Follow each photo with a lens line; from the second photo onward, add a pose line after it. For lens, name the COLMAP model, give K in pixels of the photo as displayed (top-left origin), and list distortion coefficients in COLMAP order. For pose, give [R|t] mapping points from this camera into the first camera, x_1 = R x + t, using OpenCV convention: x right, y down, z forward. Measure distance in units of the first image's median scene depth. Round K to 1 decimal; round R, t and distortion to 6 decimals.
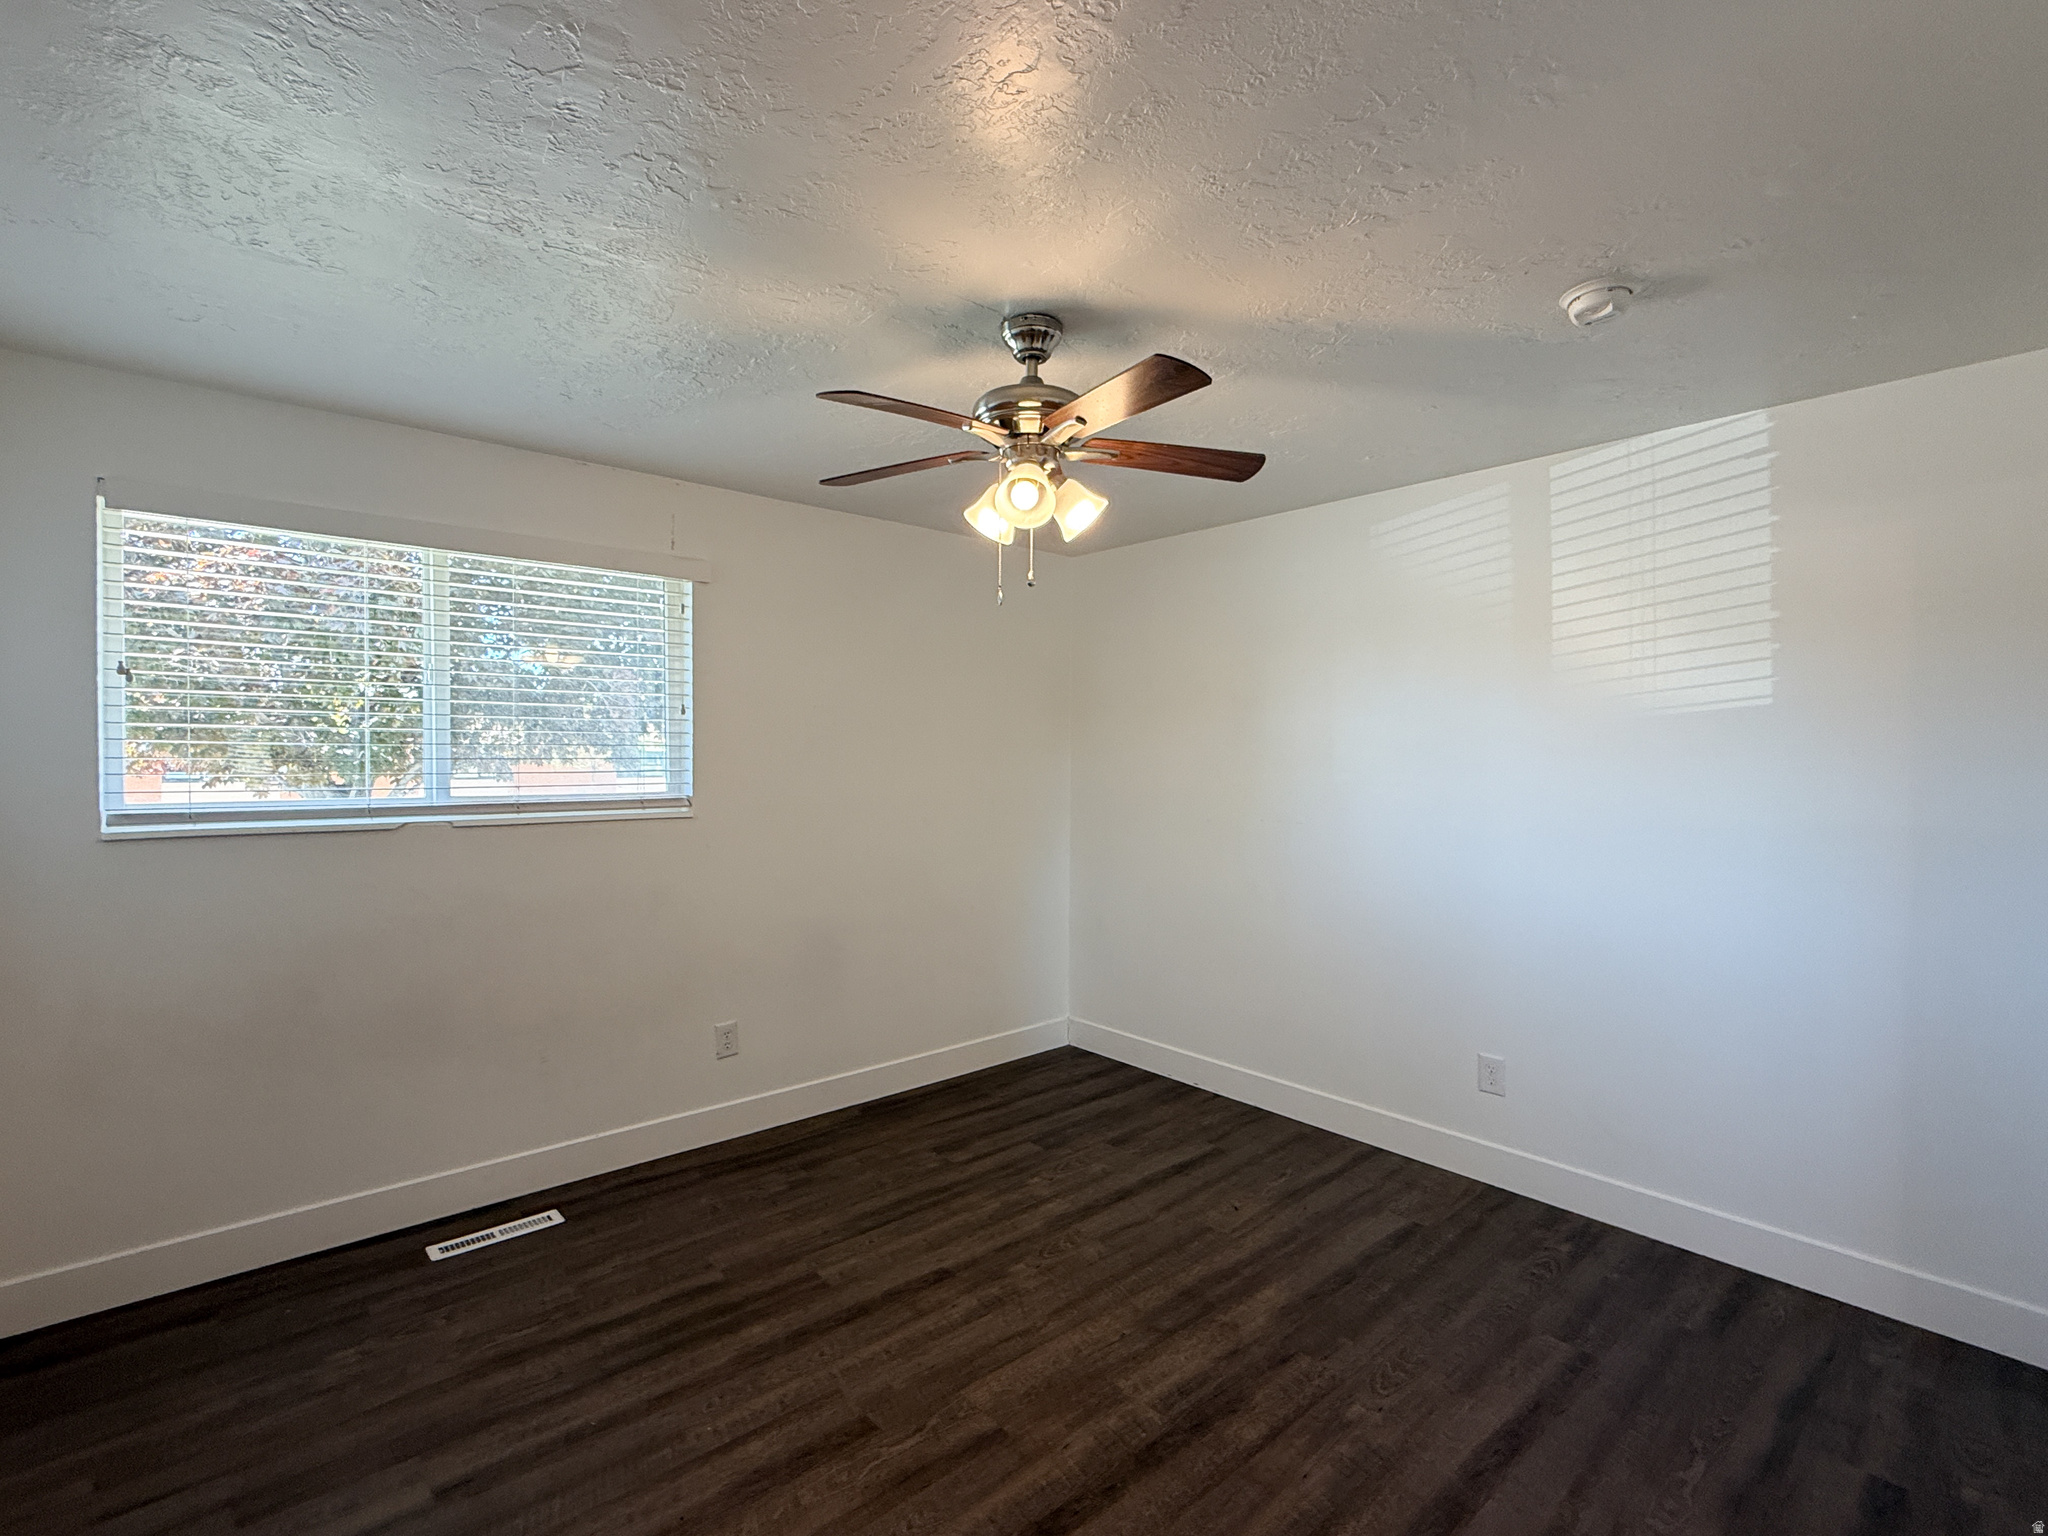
lens RADIAL K [[951.4, 0, 1026.5], [0, 951.4, 771.7], [0, 0, 1]] dist [0.001995, -0.000182]
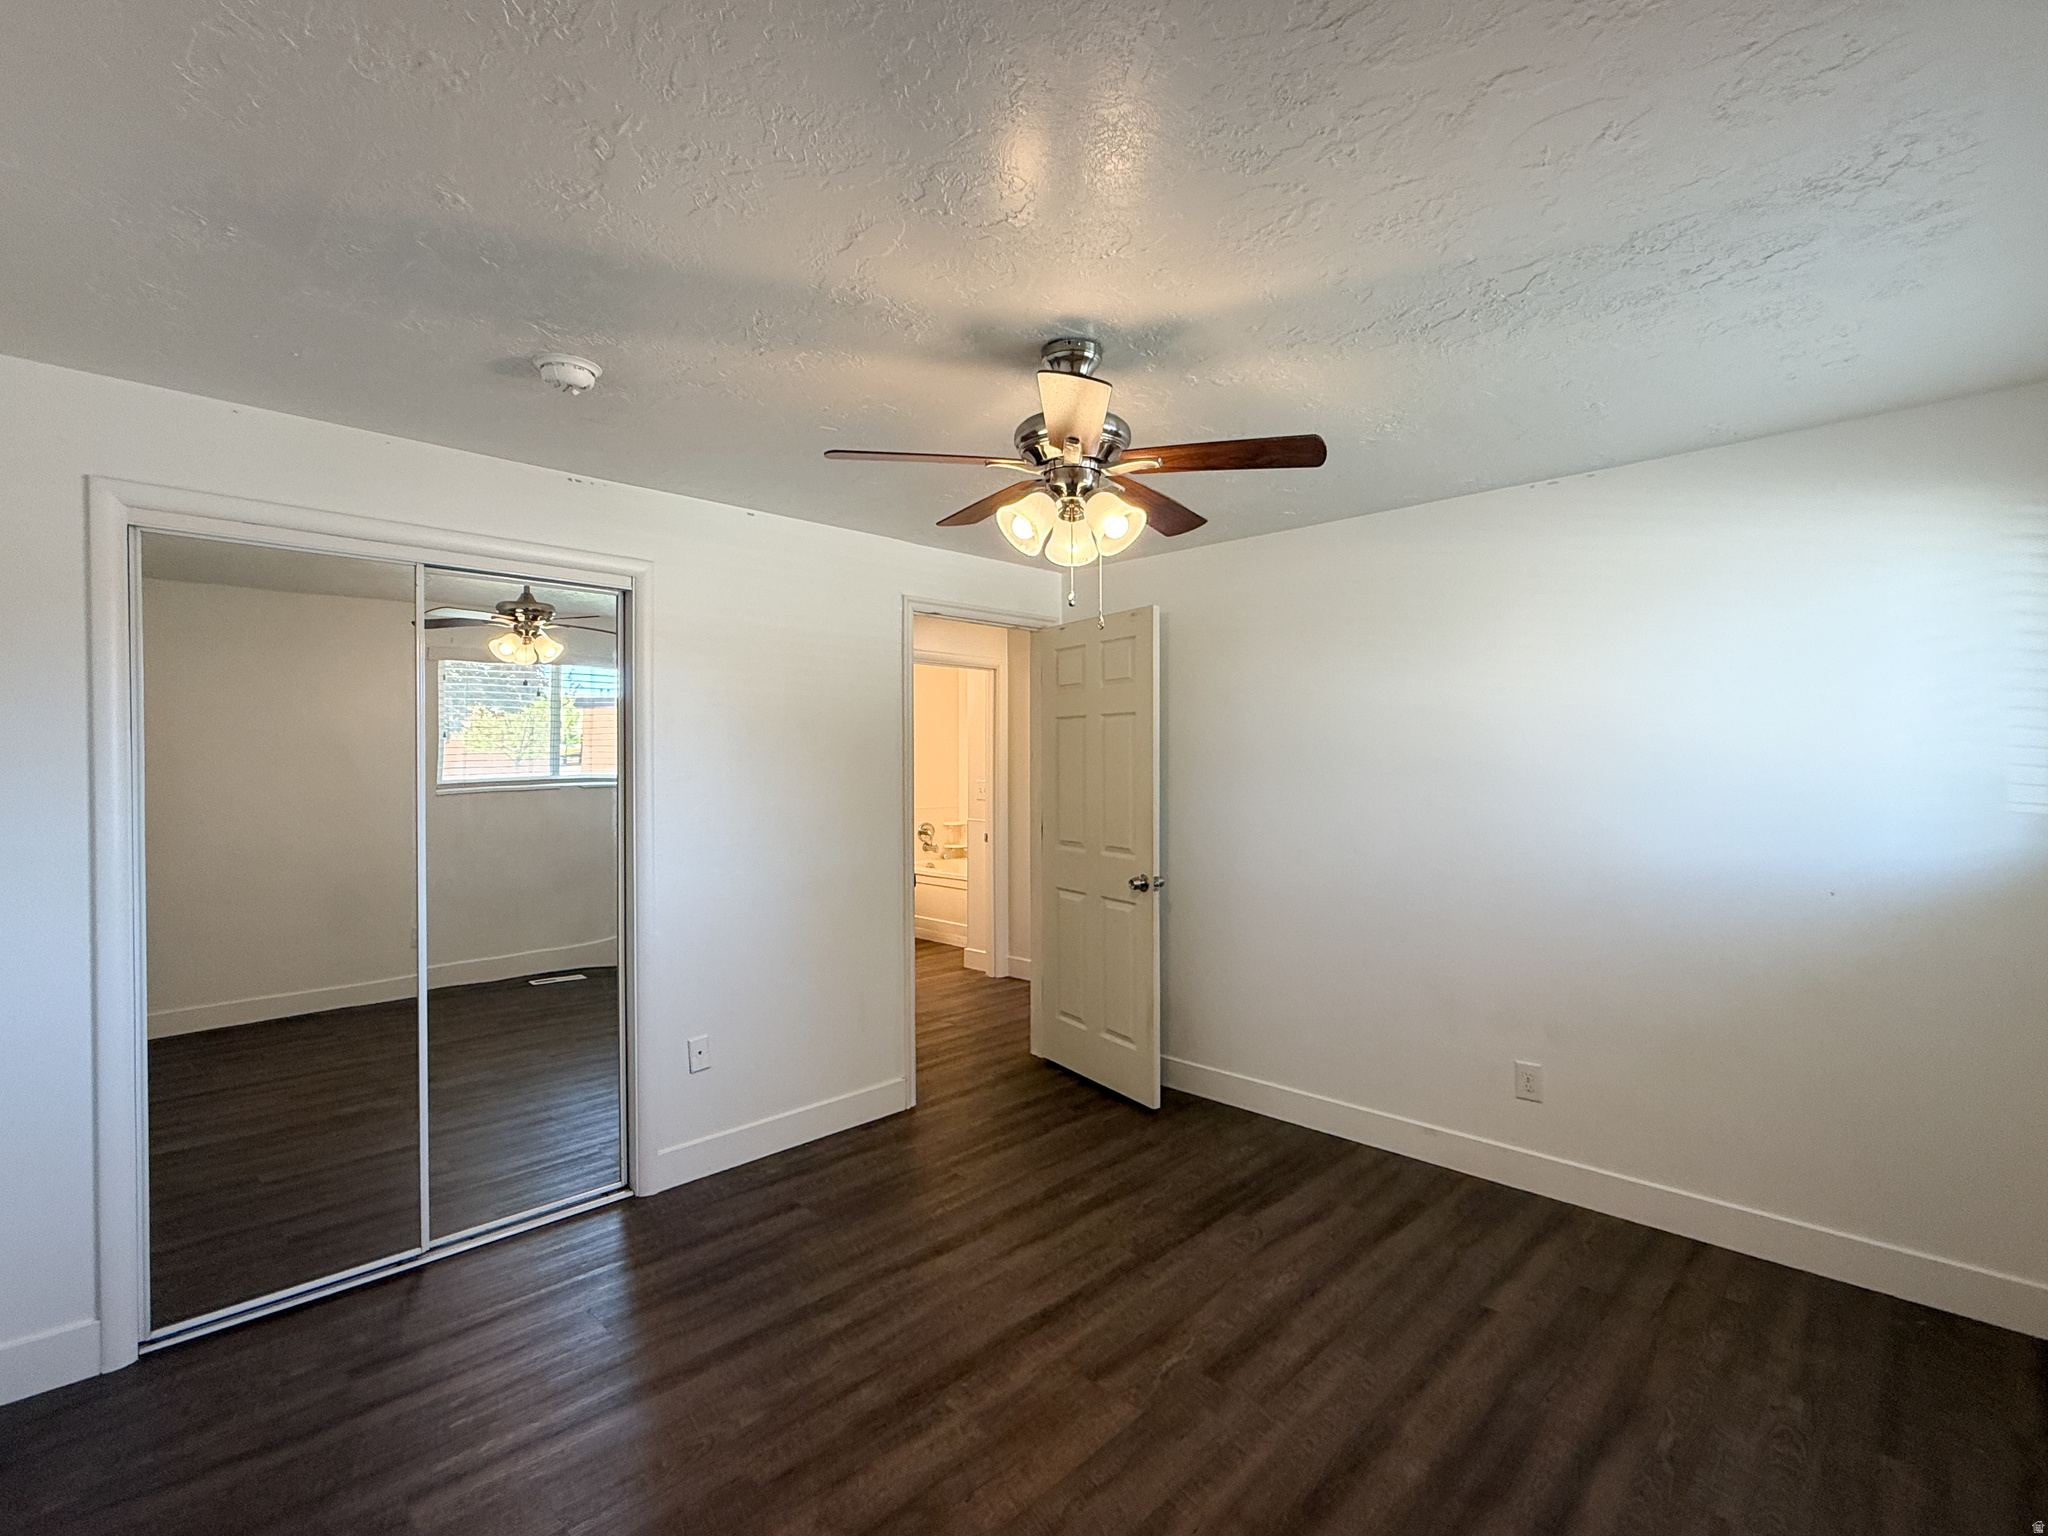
lens RADIAL K [[937.9, 0, 1024.0], [0, 937.9, 768.0], [0, 0, 1]] dist [0.000320, -0.000289]
pose [[-0.998146, 0.001922, -0.060839, 0.113519], [0.000007, 0.999505, 0.031455, -0.053533], [0.060869, 0.031396, -0.997652, 1.973023]]
